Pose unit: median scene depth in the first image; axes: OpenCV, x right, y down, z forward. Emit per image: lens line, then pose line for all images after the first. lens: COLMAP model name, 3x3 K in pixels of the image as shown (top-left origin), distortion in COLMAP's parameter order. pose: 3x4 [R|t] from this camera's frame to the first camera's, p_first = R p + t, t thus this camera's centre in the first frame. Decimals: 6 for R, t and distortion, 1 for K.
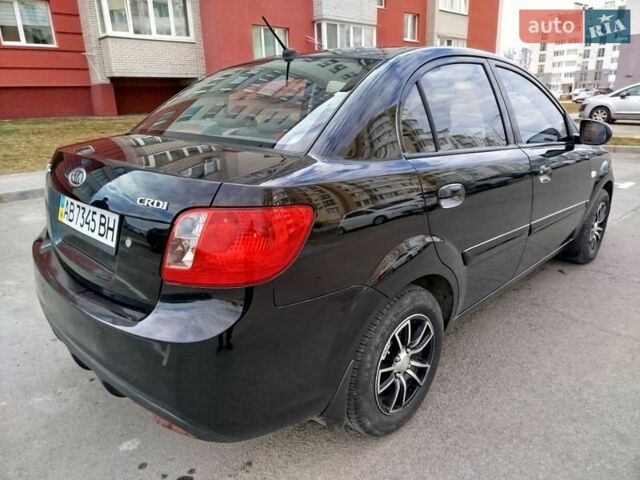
lens RADIAL K [[440.0, 0, 319.1], [0, 440.0, 237.8], [0, 0, 1]] dist [0.034113, -0.036881]
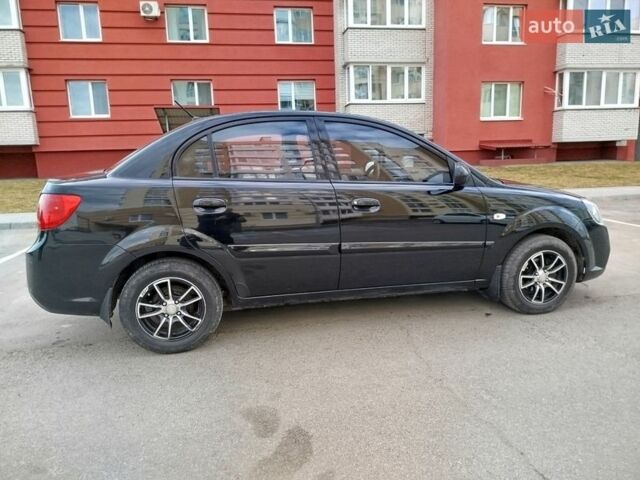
lens RADIAL K [[440.0, 0, 322.1], [0, 440.0, 241.7], [0, 0, 1]] dist [0.034113, -0.036881]
pose [[0.846873, 0.095851, -0.523085, 0.112788], [-0.152388, 0.986113, -0.066018, 0.005803], [0.509494, 0.135621, 0.849719, -0.005699]]
